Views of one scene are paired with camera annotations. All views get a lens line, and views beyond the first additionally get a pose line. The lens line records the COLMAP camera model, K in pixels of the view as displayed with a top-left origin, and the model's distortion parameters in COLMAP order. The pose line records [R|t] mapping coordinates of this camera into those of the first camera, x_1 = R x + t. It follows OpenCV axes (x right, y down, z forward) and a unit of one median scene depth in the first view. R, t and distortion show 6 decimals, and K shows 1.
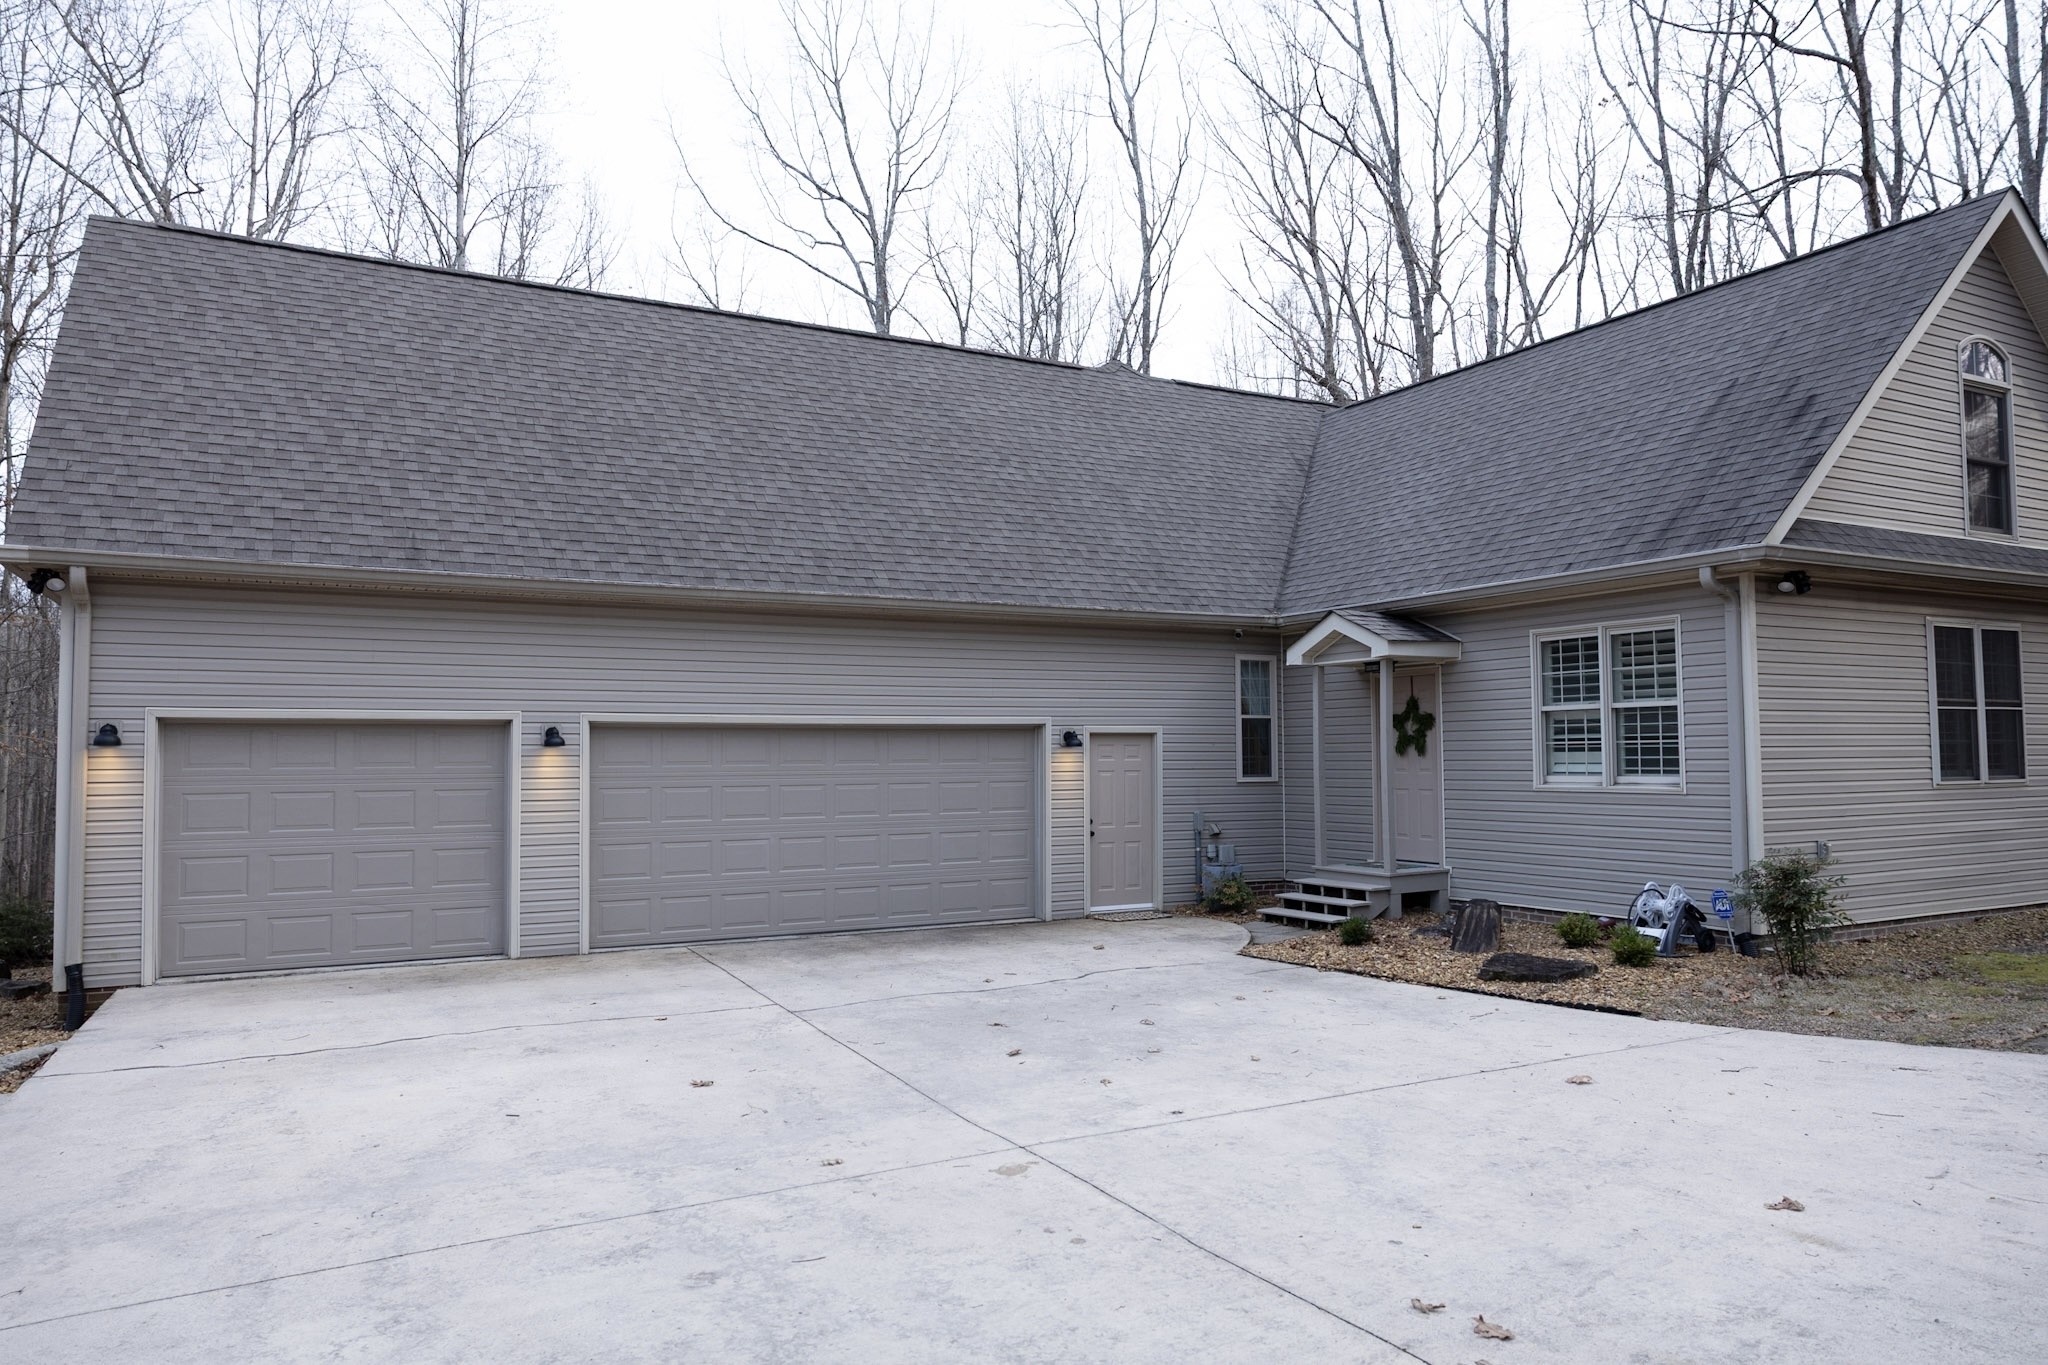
lens RADIAL K [[1363.5, 0, 1027.0], [0, 1363.5, 694.5], [0, 0, 1]] dist [0.000680, 0.002213]
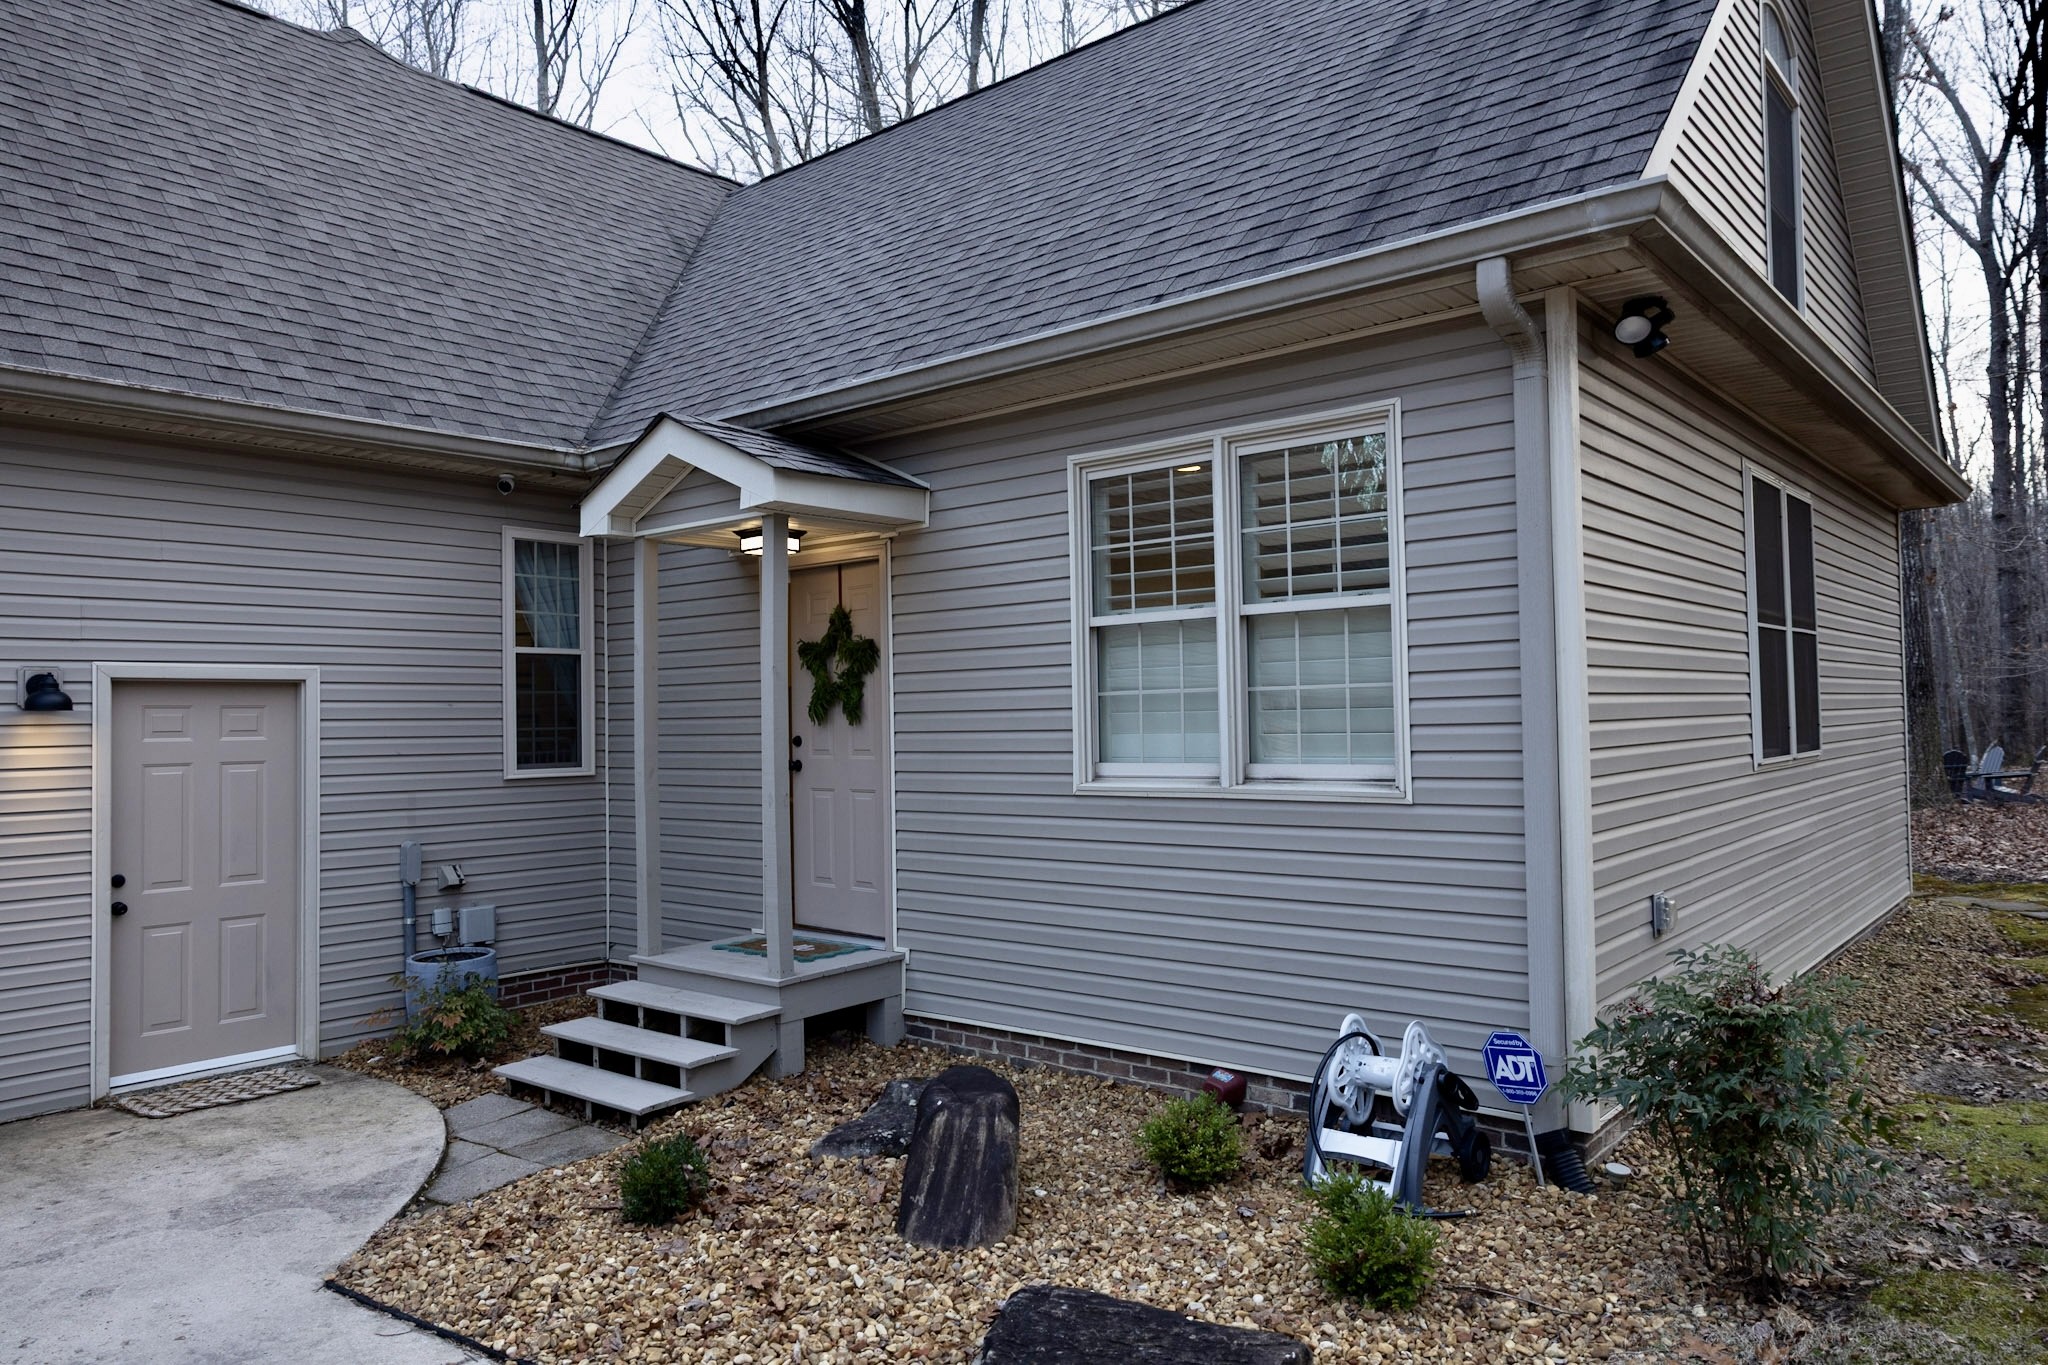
lens RADIAL K [[1363.5, 0, 1027.0], [0, 1363.5, 694.5], [0, 0, 1]] dist [0.000680, 0.002213]
pose [[0.930404, -0.002385, 0.366527, 0.167969], [-0.006036, 0.999744, 0.021828, 0.023242], [-0.366485, -0.022522, 0.930151, 0.519977]]
